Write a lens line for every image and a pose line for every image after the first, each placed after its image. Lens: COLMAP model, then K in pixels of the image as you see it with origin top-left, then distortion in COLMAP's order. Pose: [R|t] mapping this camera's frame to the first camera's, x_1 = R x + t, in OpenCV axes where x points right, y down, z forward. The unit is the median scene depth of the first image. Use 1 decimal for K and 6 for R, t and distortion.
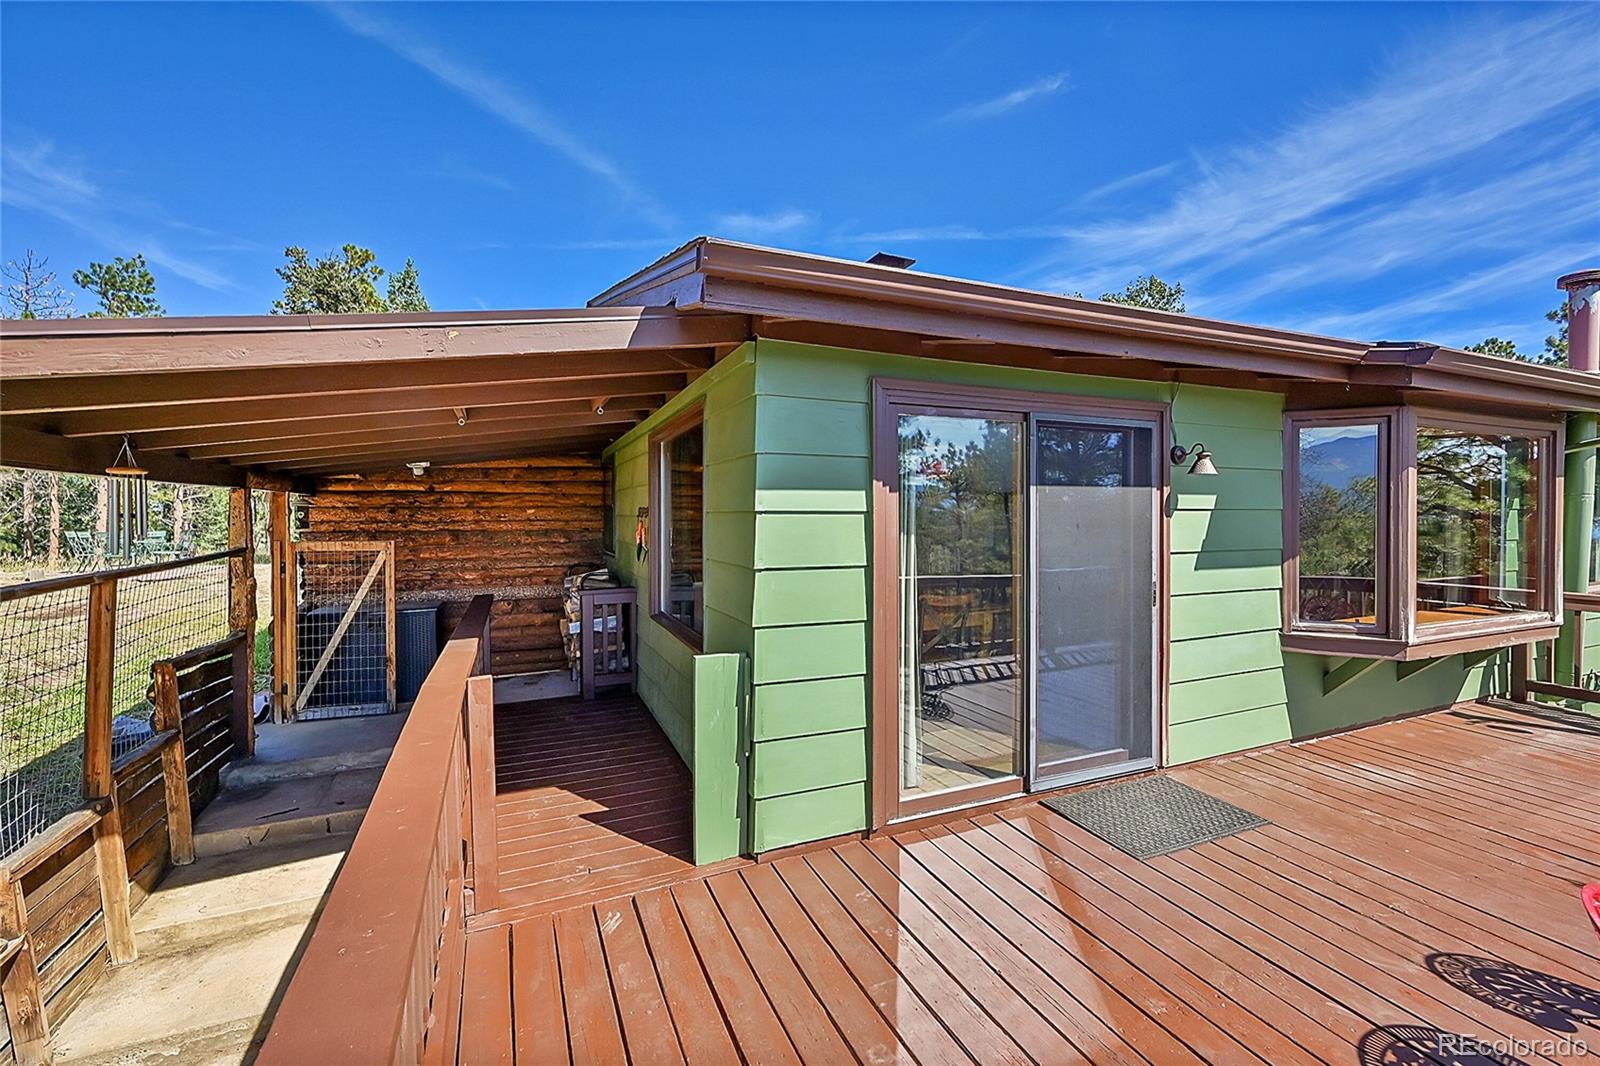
lens RADIAL K [[629.6, 0, 812.4], [0, 629.6, 522.2], [0, 0, 1]] dist [0.003017, 0.000312]
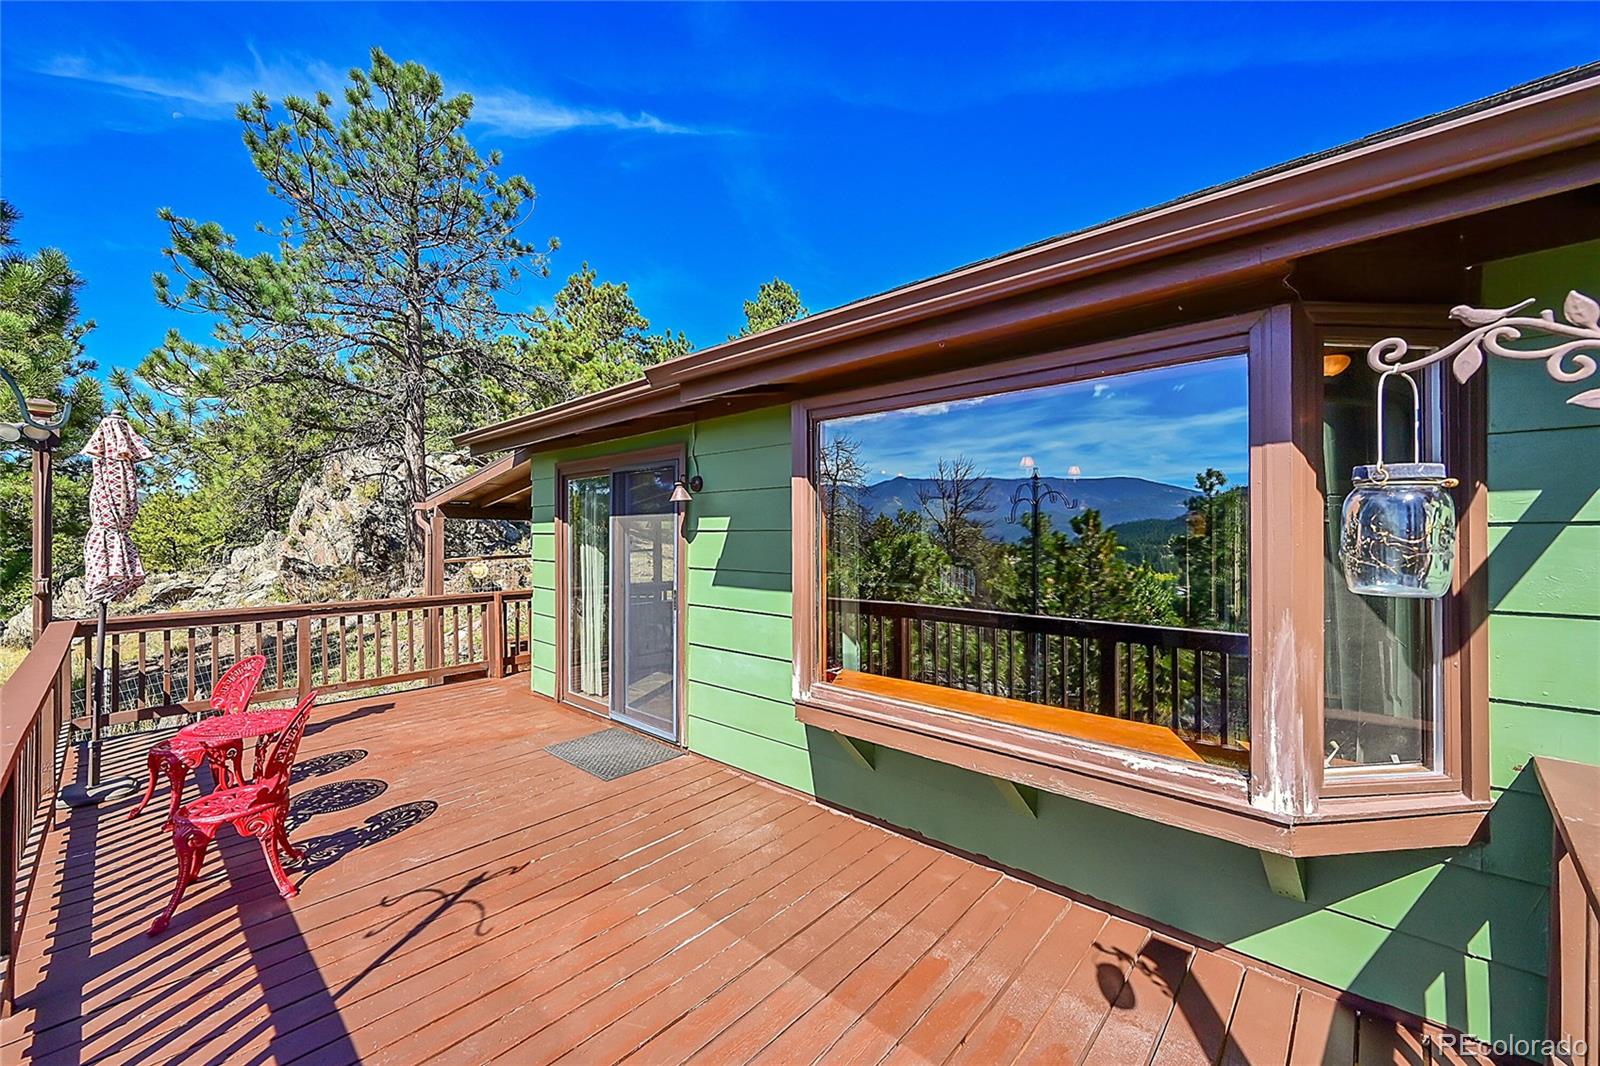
lens RADIAL K [[629.6, 0, 804.9], [0, 629.6, 531.4], [0, 0, 1]] dist [0.003017, 0.000312]
pose [[0.426662, 0.001072, -0.904411, 1.709095], [-0.001004, 0.999999, 0.000712, -0.020650], [0.904411, 0.000605, 0.426663, 0.690547]]
